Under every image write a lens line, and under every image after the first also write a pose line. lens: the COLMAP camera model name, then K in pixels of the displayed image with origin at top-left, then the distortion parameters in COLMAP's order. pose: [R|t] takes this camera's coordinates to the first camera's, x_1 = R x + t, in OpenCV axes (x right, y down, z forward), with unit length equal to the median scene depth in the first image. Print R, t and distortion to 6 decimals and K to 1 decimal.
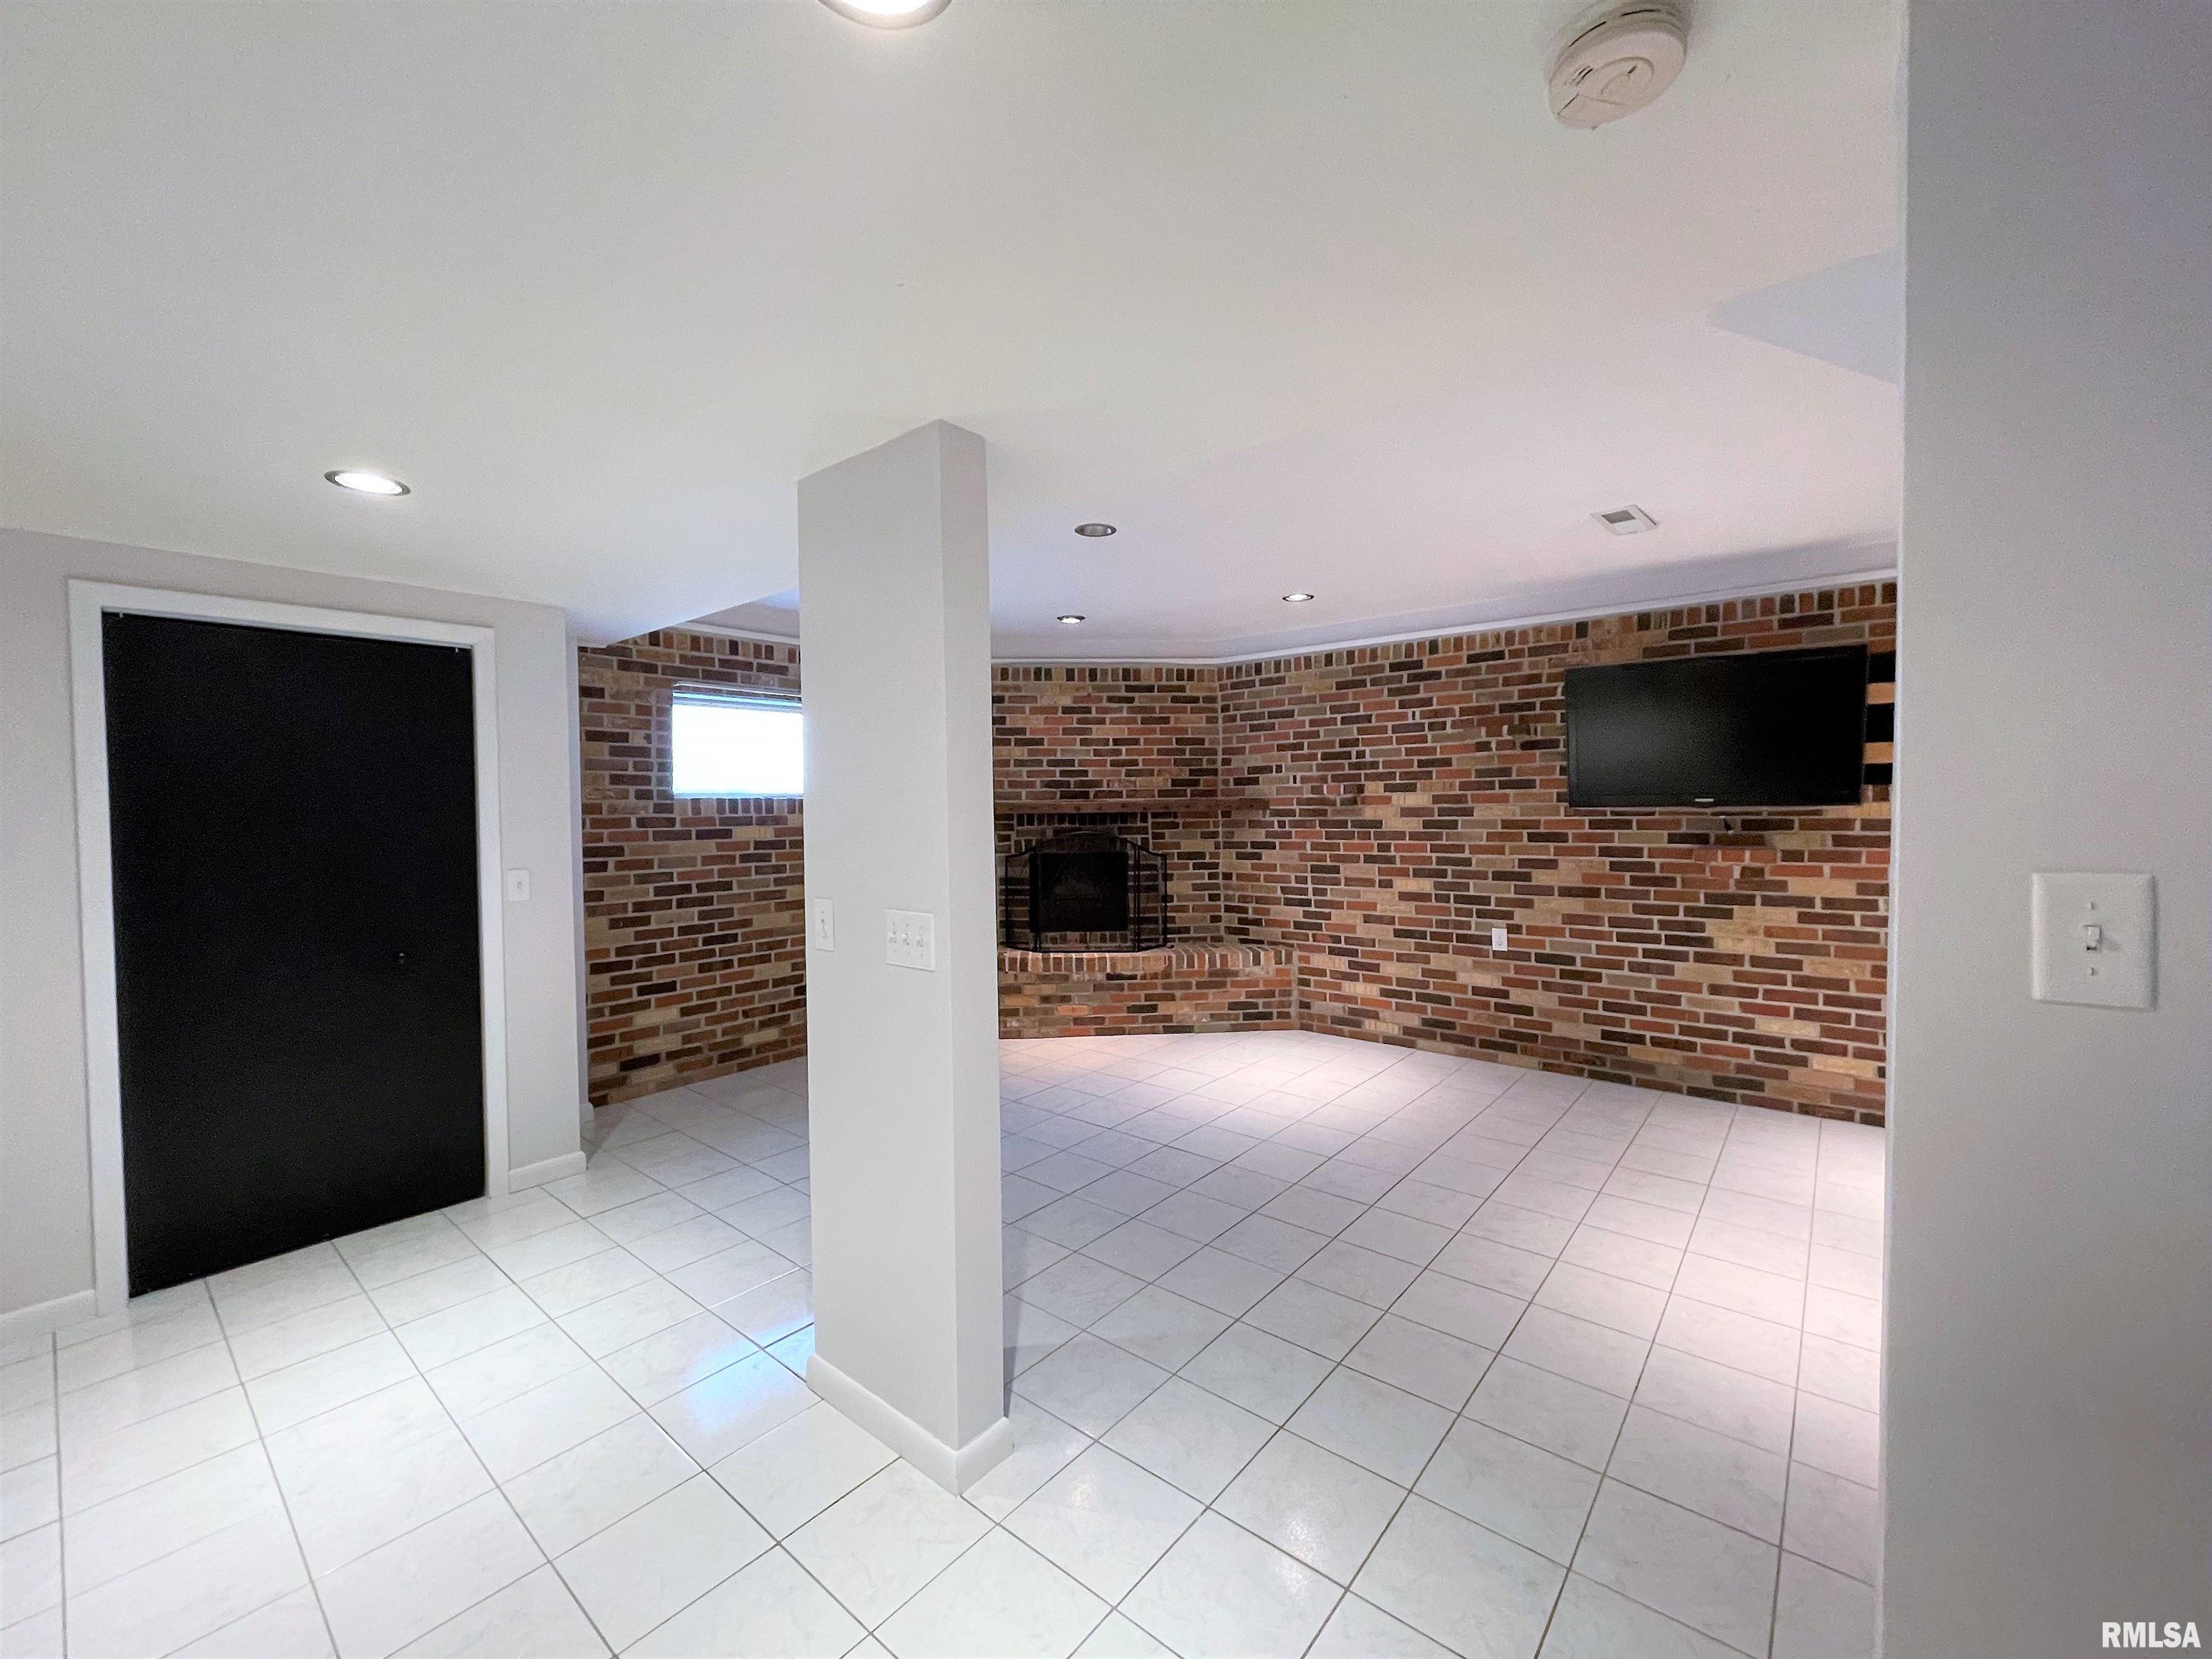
lens RADIAL K [[892.0, 0, 1108.8], [0, 892.0, 827.9], [0, 0, 1]] dist [-0.001310, -0.000309]
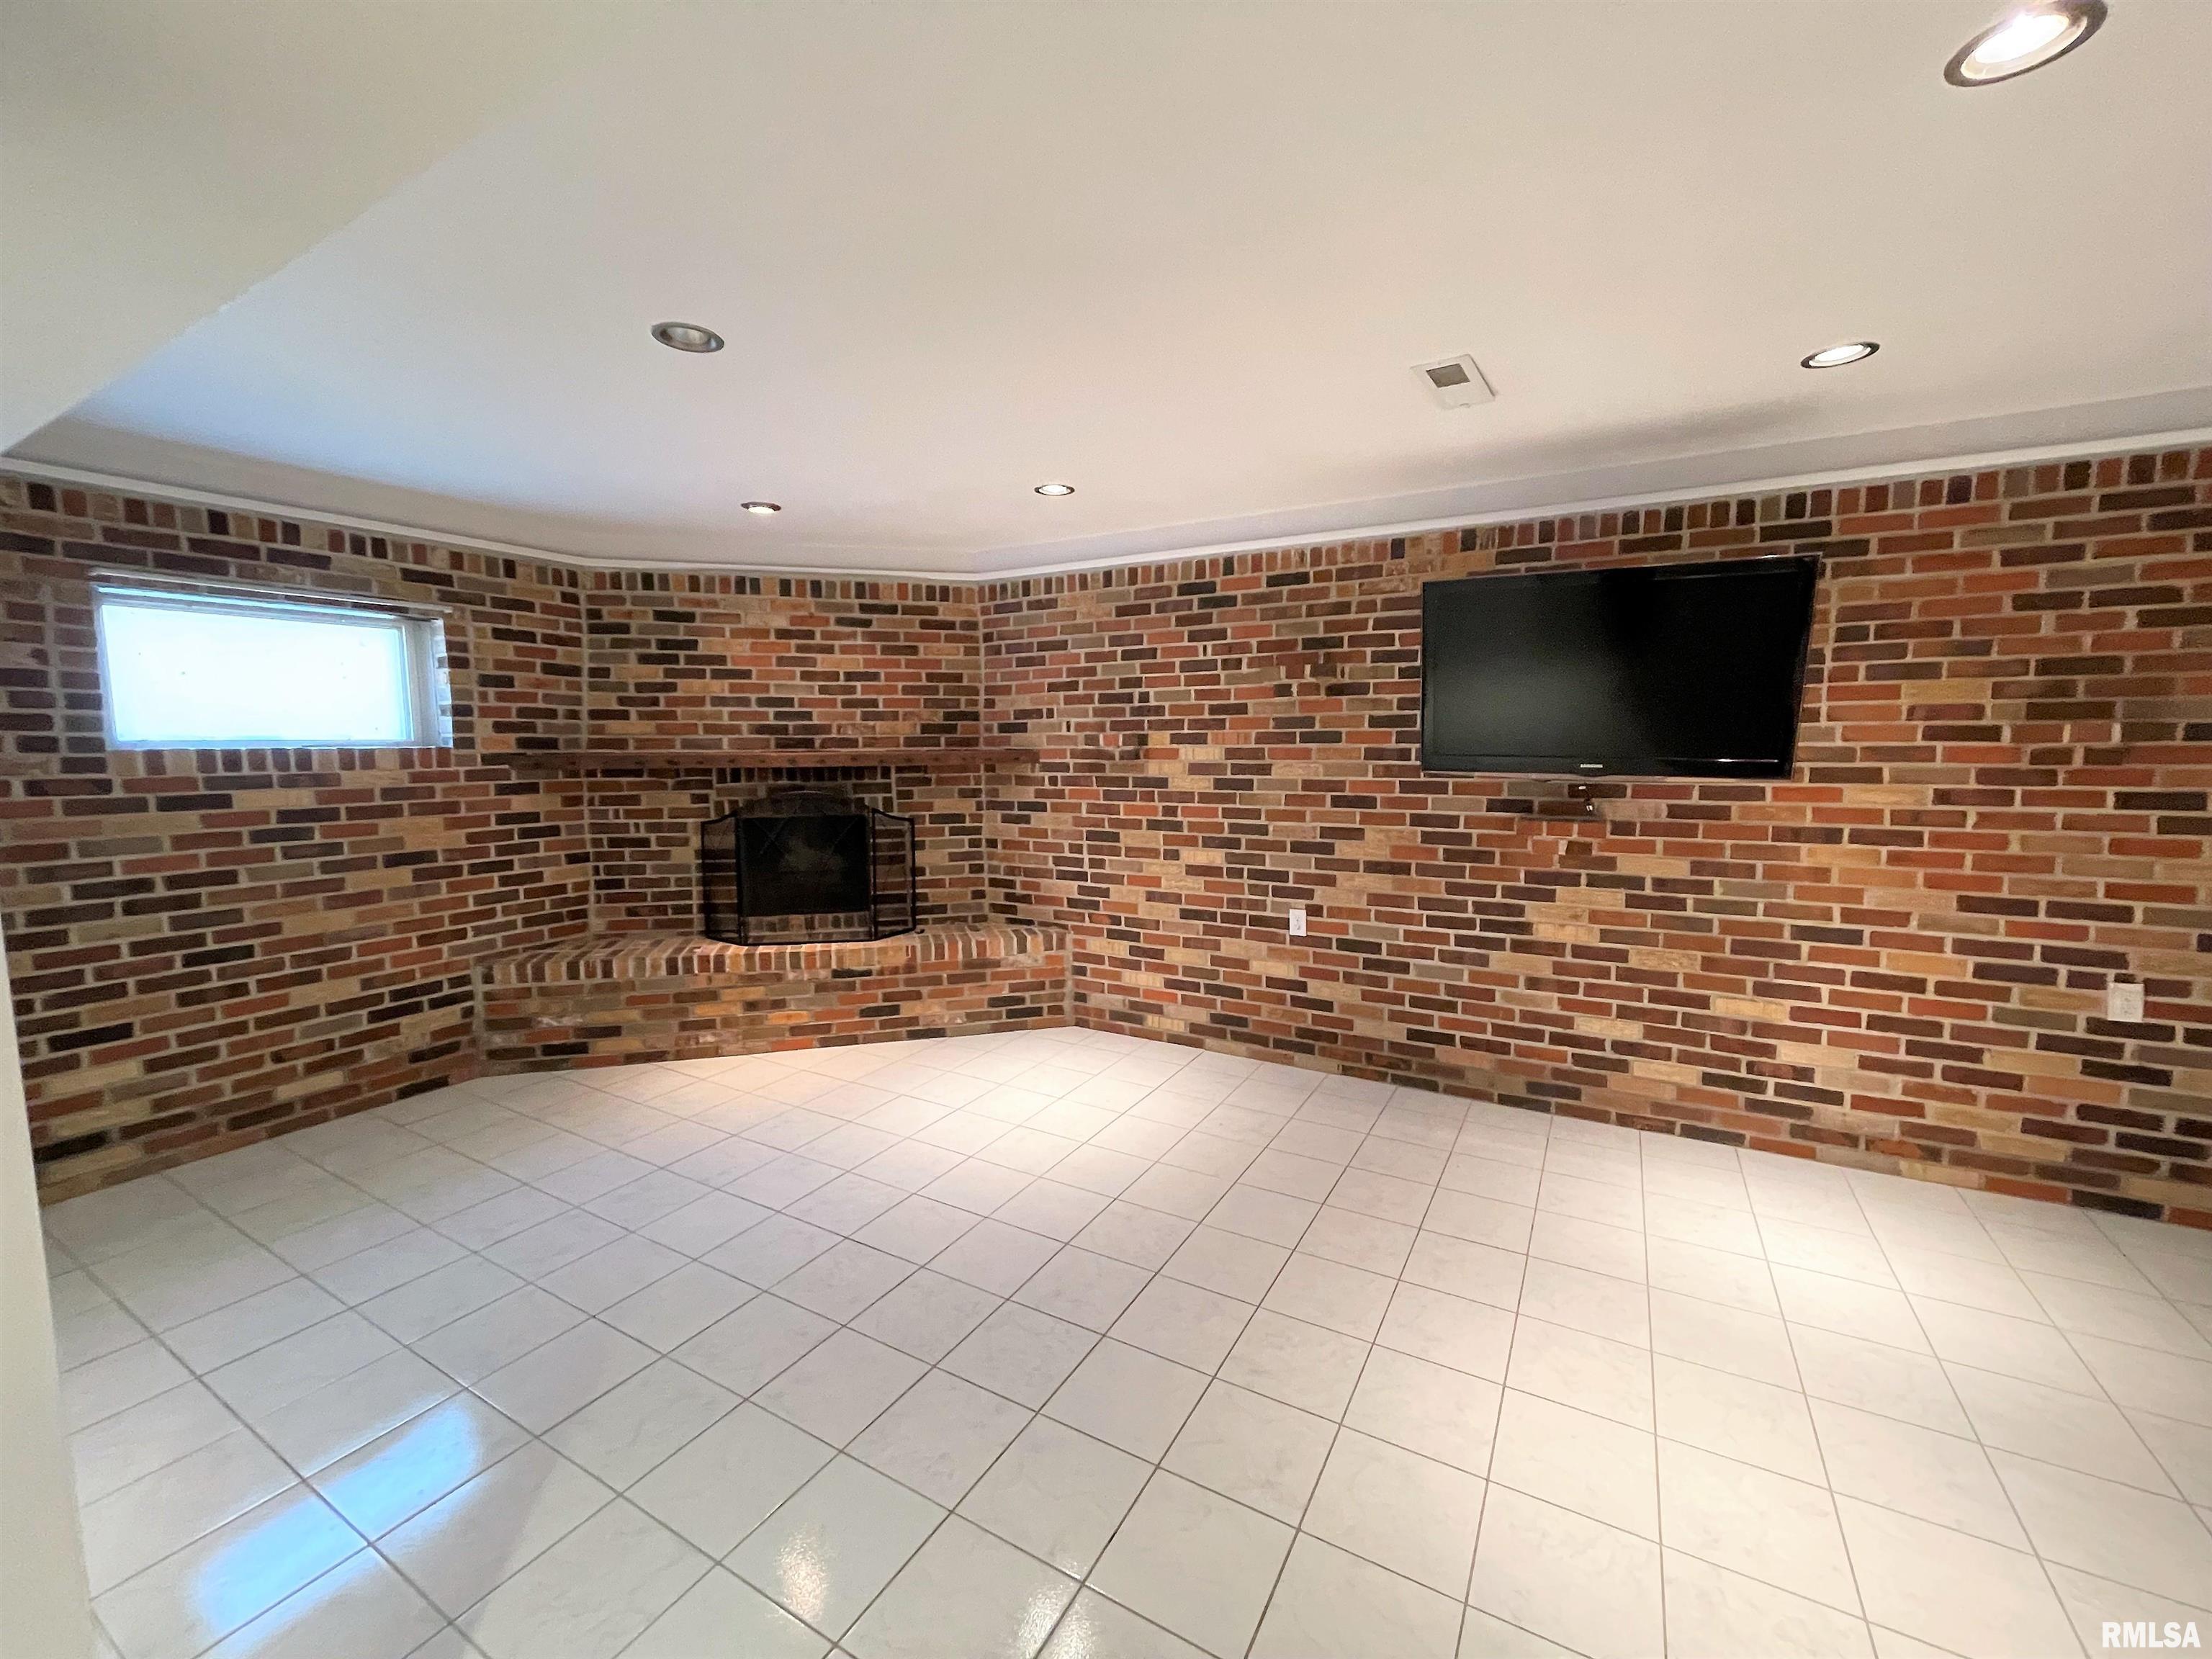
lens RADIAL K [[892.0, 0, 1105.2], [0, 892.0, 827.4], [0, 0, 1]] dist [-0.001310, -0.000309]
pose [[0.984997, -0.009604, 0.172305, 0.115010], [-0.002494, 0.997554, 0.069857, -0.022161], [-0.172554, -0.069239, 0.982564, 0.210946]]
